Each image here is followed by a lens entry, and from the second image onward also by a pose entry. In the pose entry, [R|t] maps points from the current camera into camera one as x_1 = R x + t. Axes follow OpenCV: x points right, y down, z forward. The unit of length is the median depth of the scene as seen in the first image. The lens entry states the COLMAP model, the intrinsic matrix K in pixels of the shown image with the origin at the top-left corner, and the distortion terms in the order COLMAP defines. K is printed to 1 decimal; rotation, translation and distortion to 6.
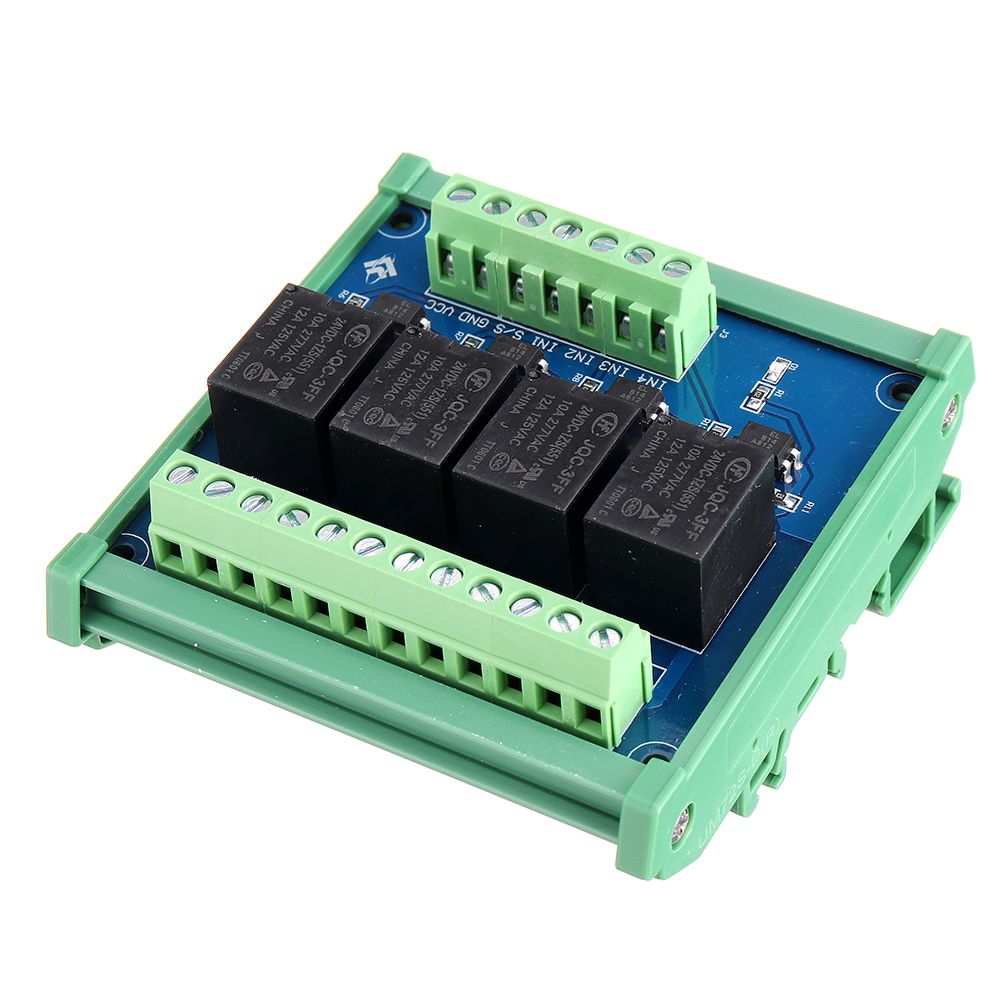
lens RADIAL K [[3374.9, 0, 561.7], [0, 3374.9, 501.9], [0, 0, 1]] dist [0.178313, 1.105498]
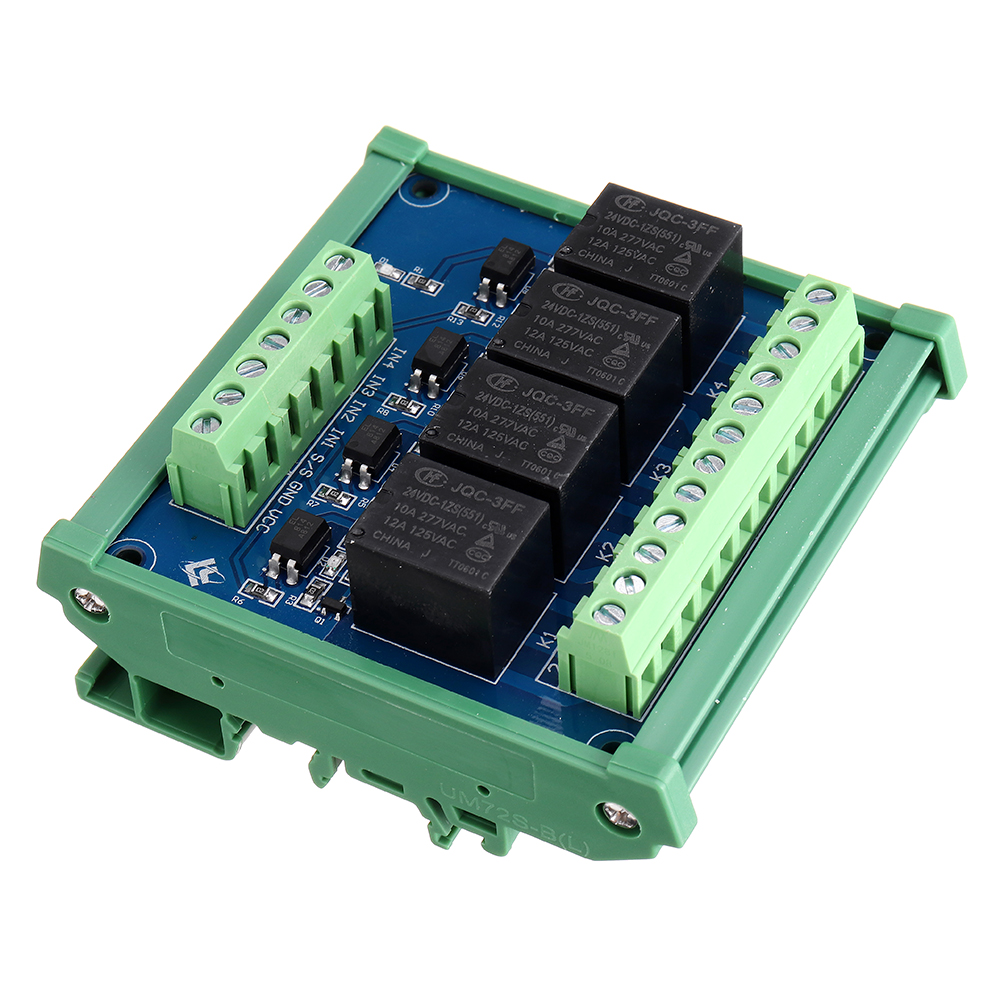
lens RADIAL K [[3374.9, 0, 561.7], [0, 3374.9, 501.9], [0, 0, 1]] dist [0.178313, 1.105498]
pose [[-0.019556, -0.704667, 0.709269, -0.755296], [0.755564, 0.454179, 0.472064, -0.476268], [-0.654783, 0.545130, 0.523539, 0.478996]]
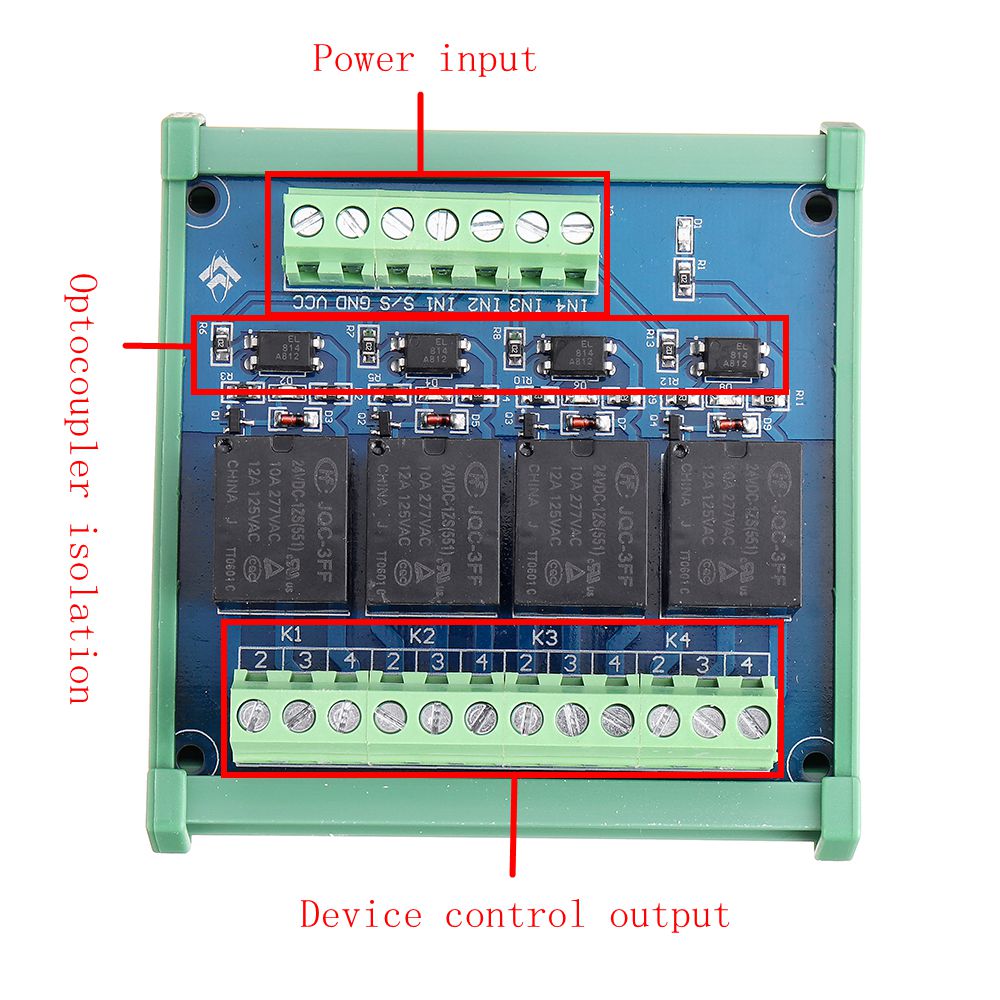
lens RADIAL K [[3894.3, 0, 528.8], [0, 3894.3, 502.6], [0, 0, 1]] dist [0.217007, -1.592968]
pose [[0.878530, -0.465150, 0.108717, -0.133093], [0.308113, 0.725710, 0.615151, -0.696664], [-0.365035, -0.506932, 0.780878, 0.132879]]
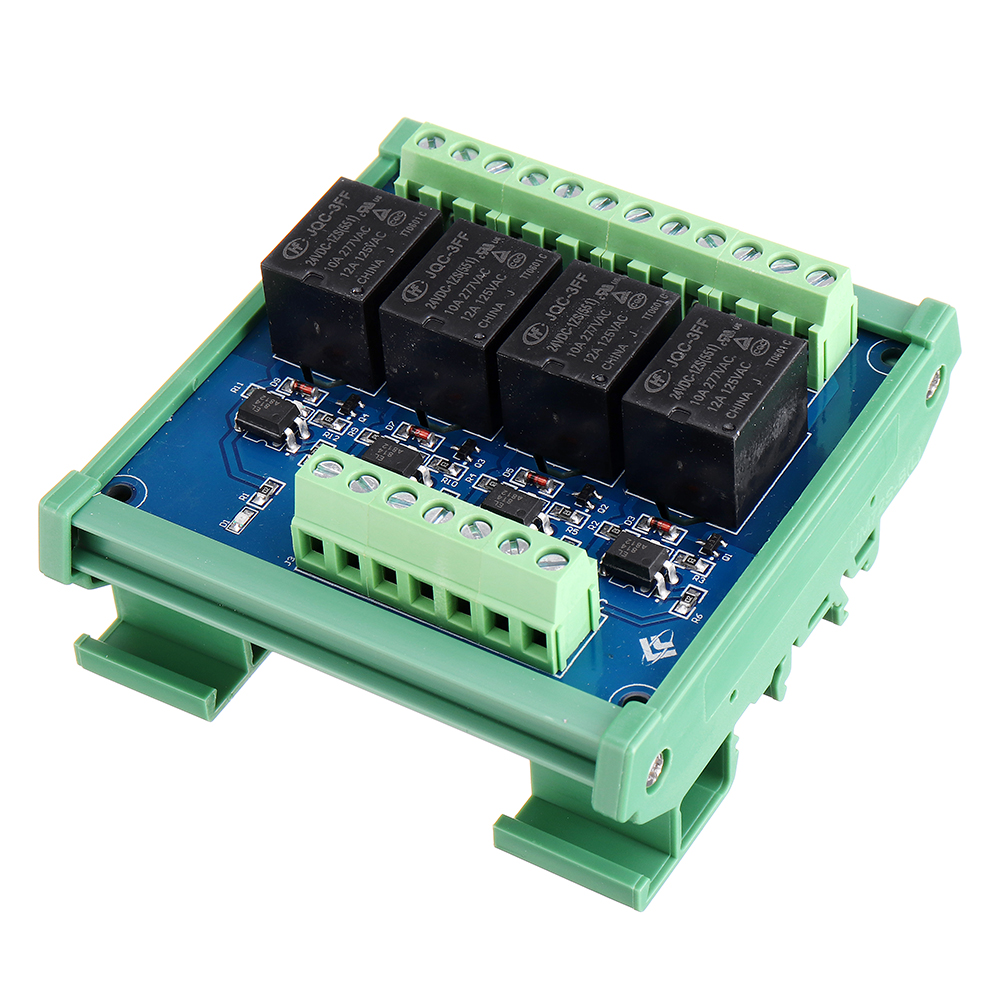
lens RADIAL K [[3374.9, 0, 561.7], [0, 3374.9, 501.9], [0, 0, 1]] dist [0.178313, 1.105498]
pose [[-0.994601, 0.054552, 0.088278, -0.118556], [0.085406, -0.052918, 0.994940, -1.039558], [0.058948, 0.997108, 0.047973, 0.994115]]
